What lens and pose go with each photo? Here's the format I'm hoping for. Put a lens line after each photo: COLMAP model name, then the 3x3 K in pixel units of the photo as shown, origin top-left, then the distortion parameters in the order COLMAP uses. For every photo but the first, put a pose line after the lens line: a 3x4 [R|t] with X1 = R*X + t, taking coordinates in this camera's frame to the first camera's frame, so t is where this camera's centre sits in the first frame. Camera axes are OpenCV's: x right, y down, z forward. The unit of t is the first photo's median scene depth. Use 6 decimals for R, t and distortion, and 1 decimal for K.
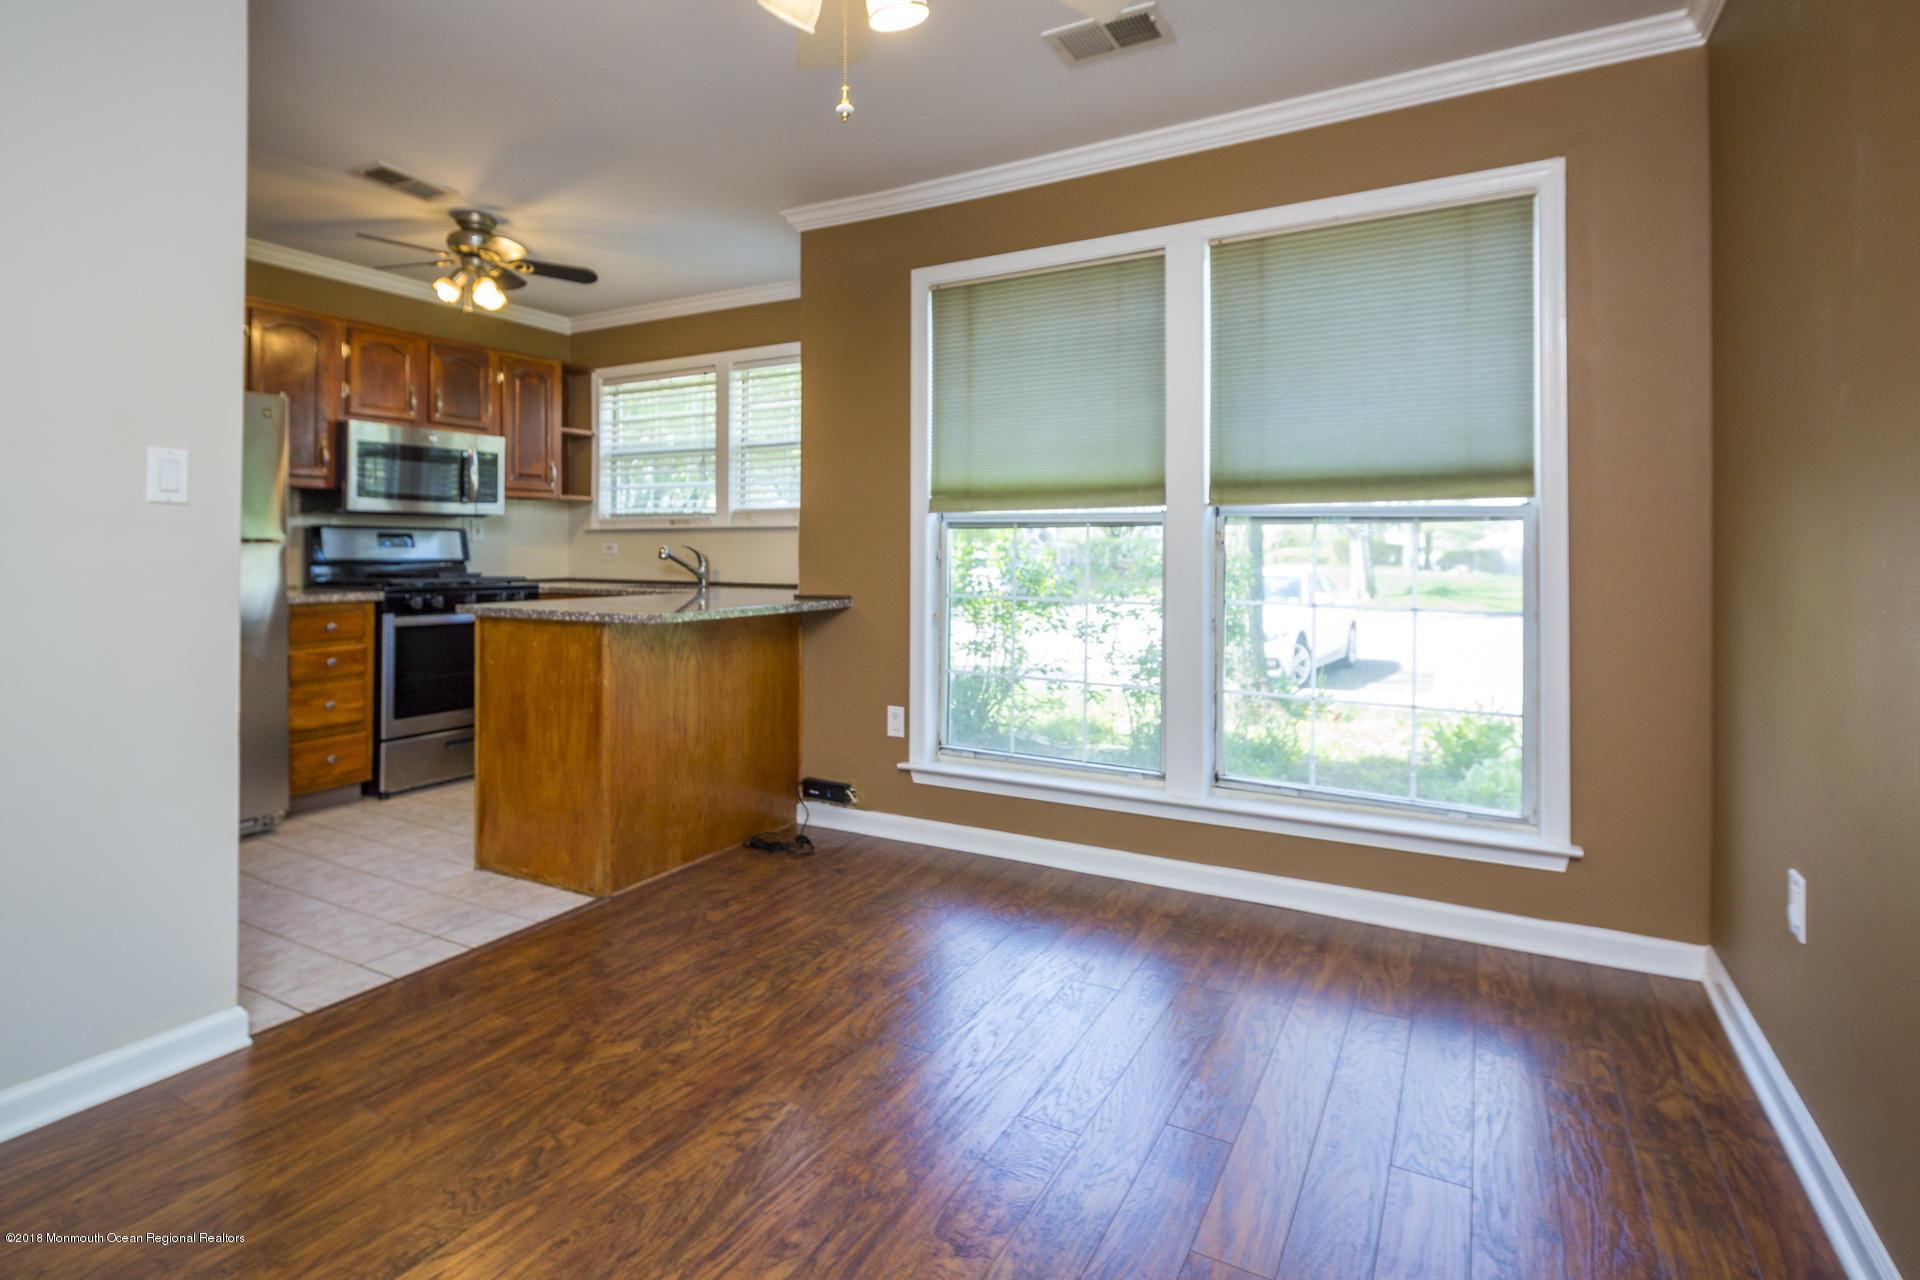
lens RADIAL K [[970.4, 0, 981.9], [0, 970.4, 545.7], [0, 0, 1]] dist [0.001440, -0.000187]
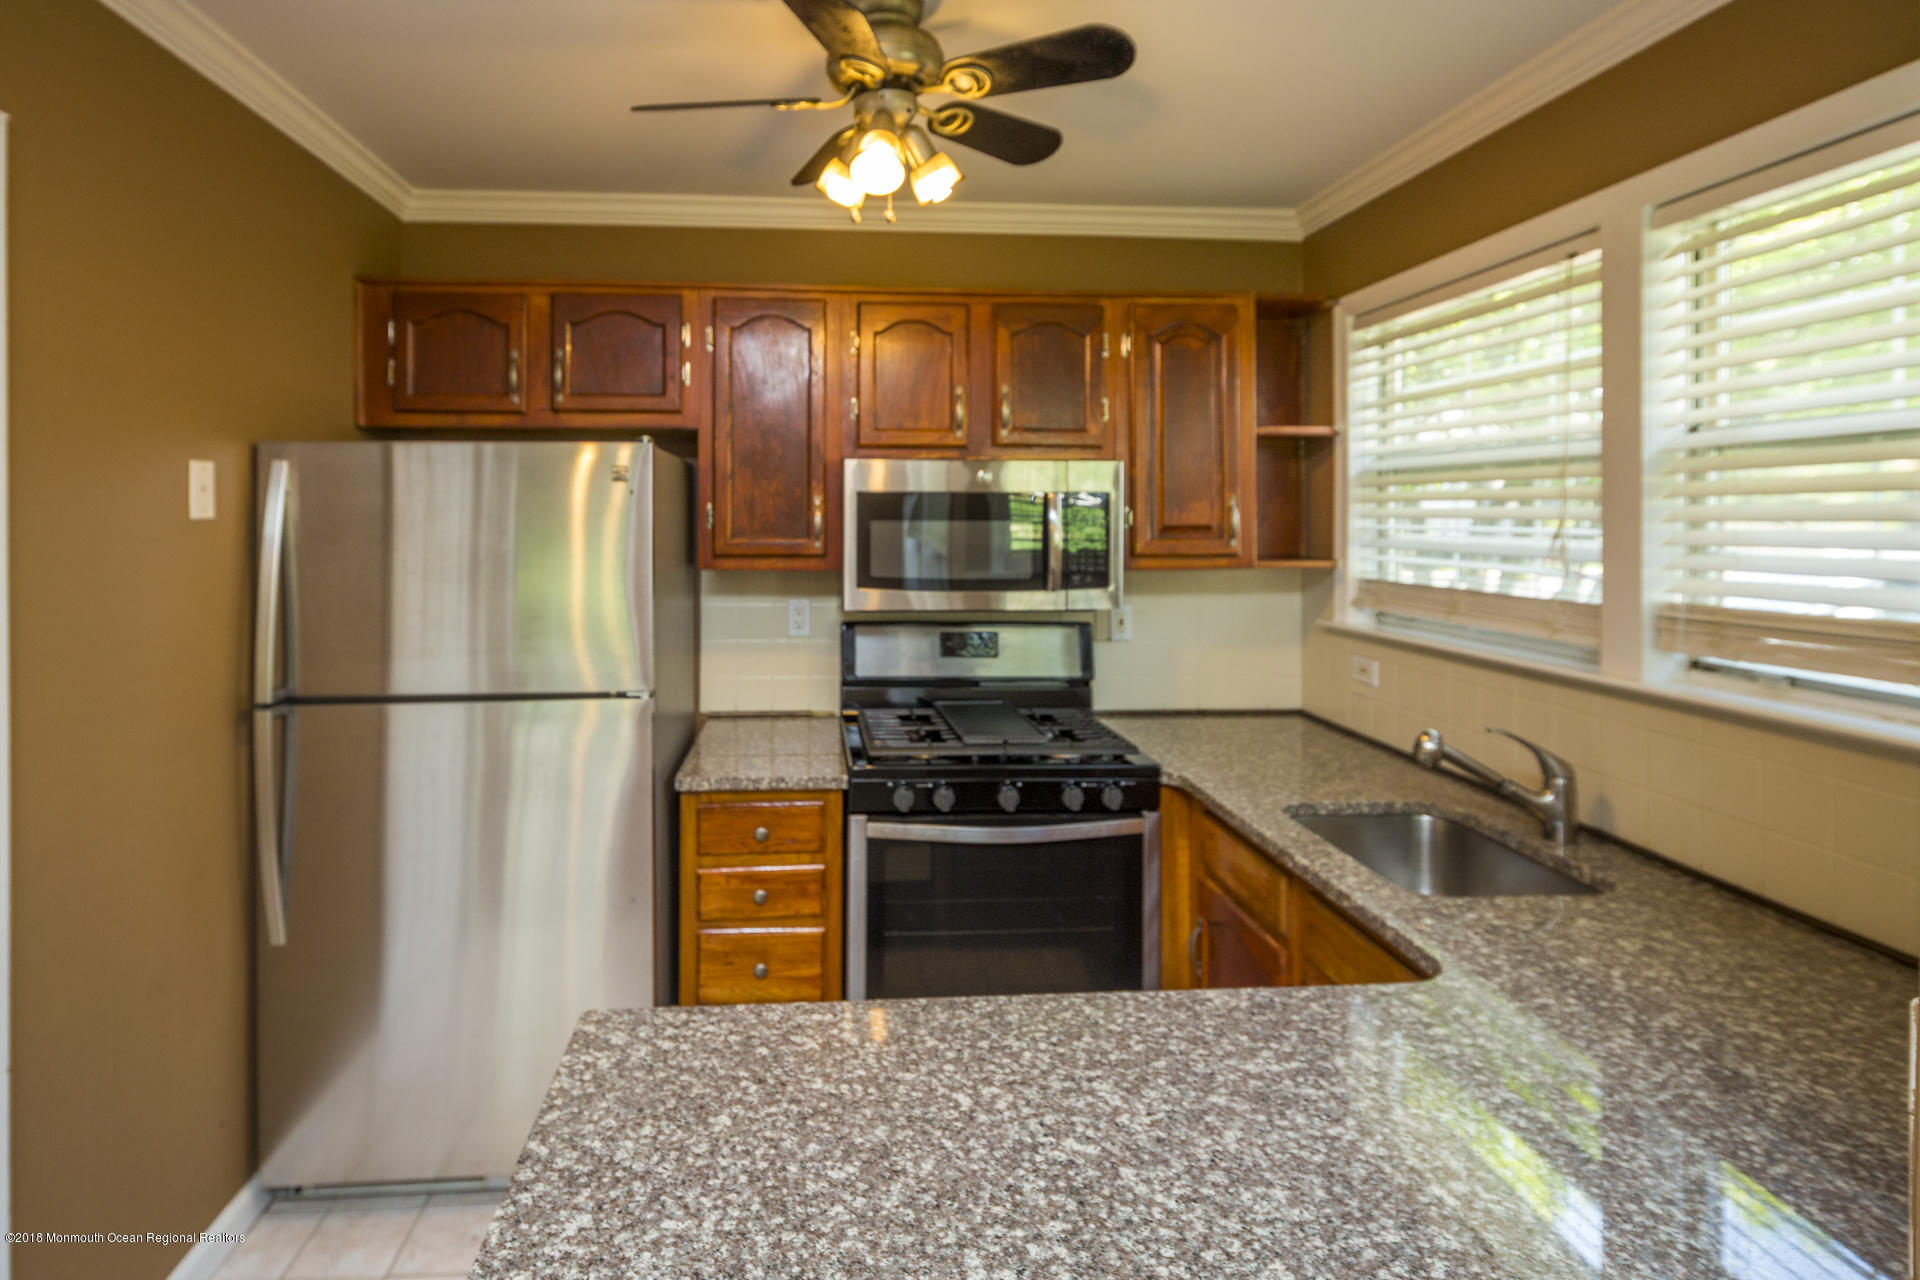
lens RADIAL K [[1001.8, 0, 873.5], [0, 1001.8, 512.9], [0, 0, 1]] dist [0.004012, 0.000505]
pose [[0.539105, -0.001785, -0.842237, -0.120055], [0.005486, 0.999984, 0.001392, -0.091863], [0.842221, -0.005371, 0.539106, 0.645319]]
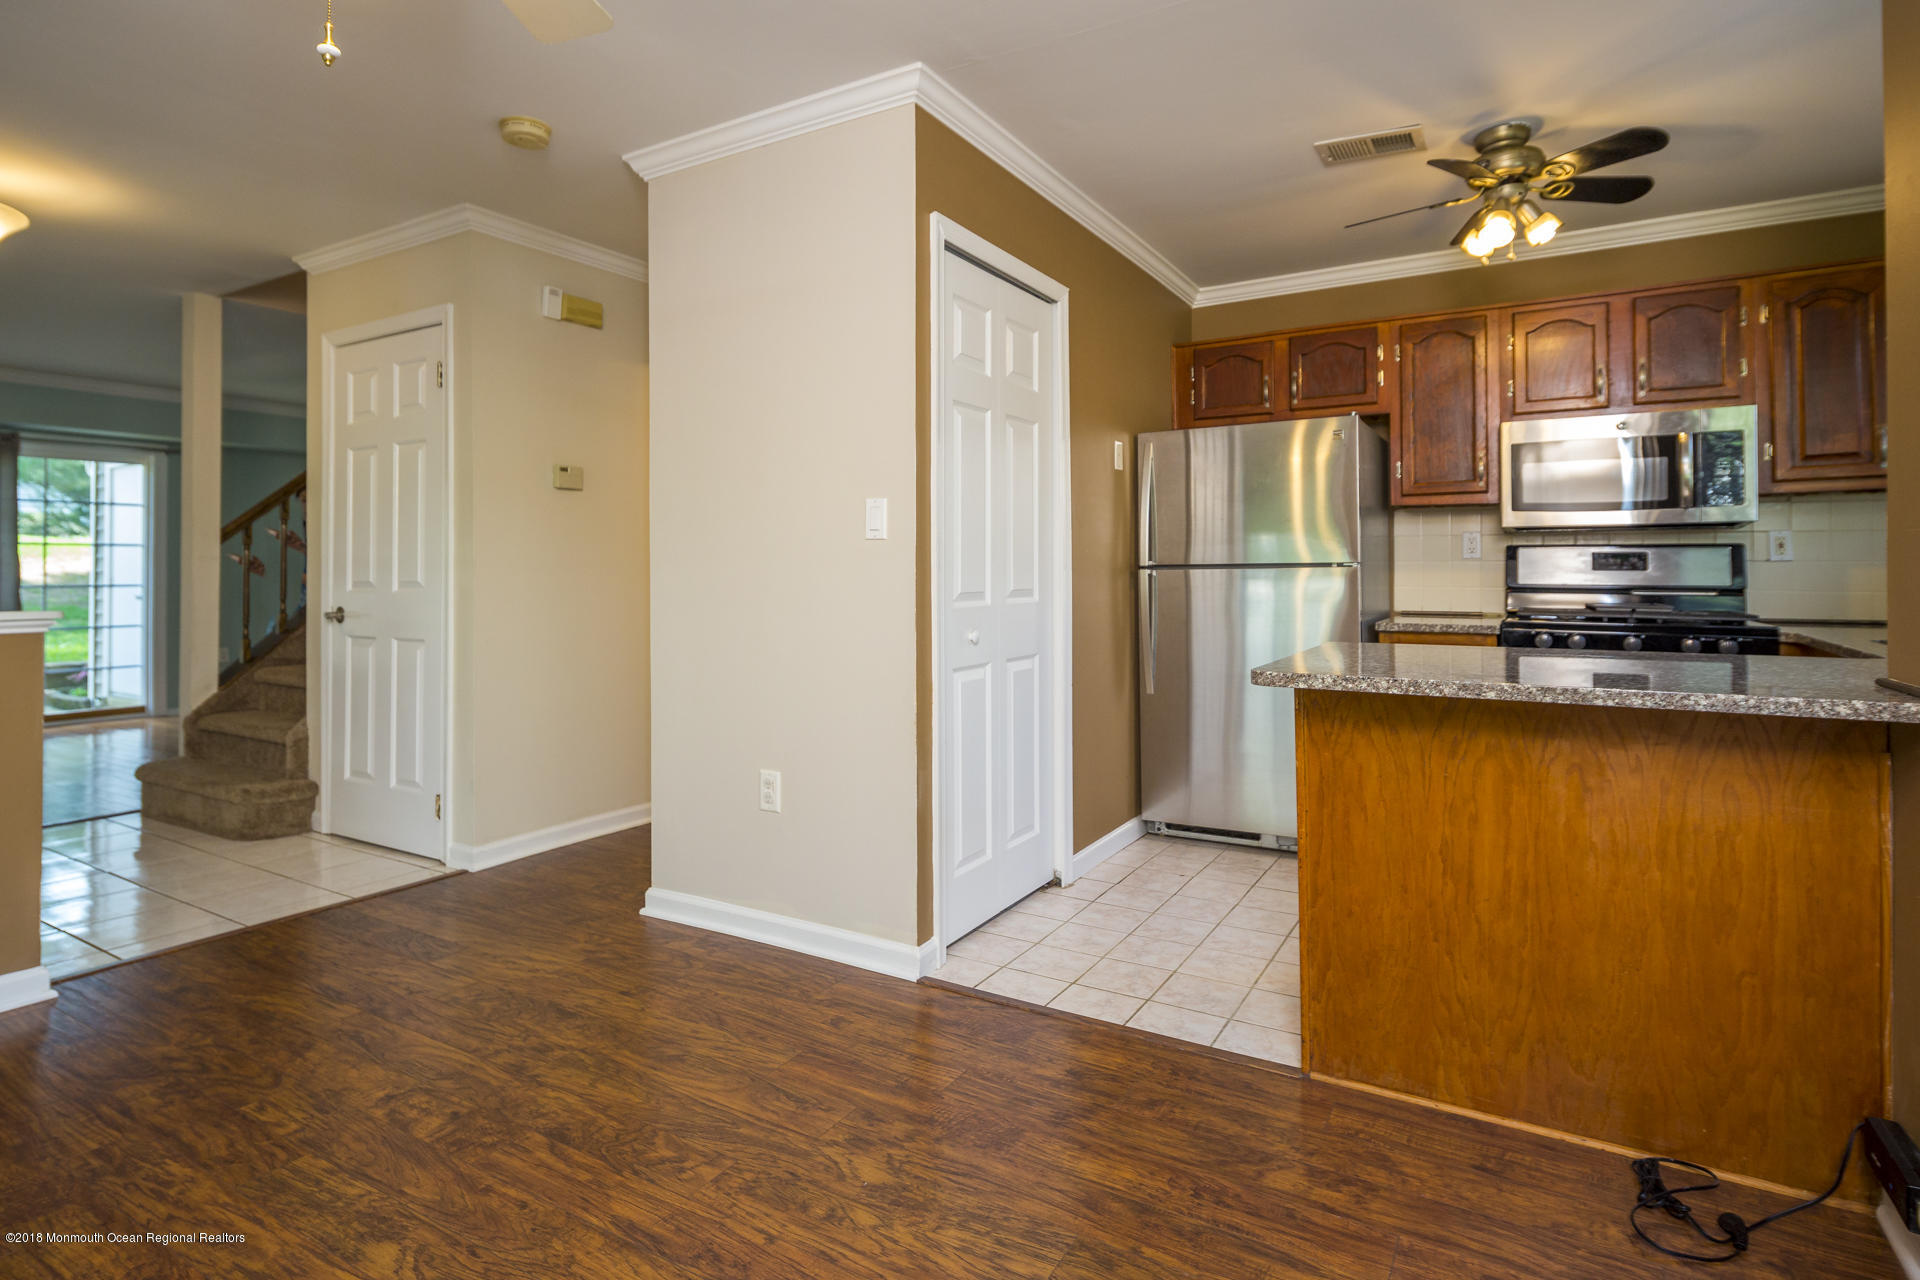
lens RADIAL K [[964.6, 0, 921.2], [0, 964.6, 566.5], [0, 0, 1]] dist [0.001746, -0.000396]
pose [[-0.056884, -0.010720, -0.998323, 0.213053], [0.005652, 0.999923, -0.011059, 0.003650], [0.998365, -0.006271, -0.056819, 0.506437]]
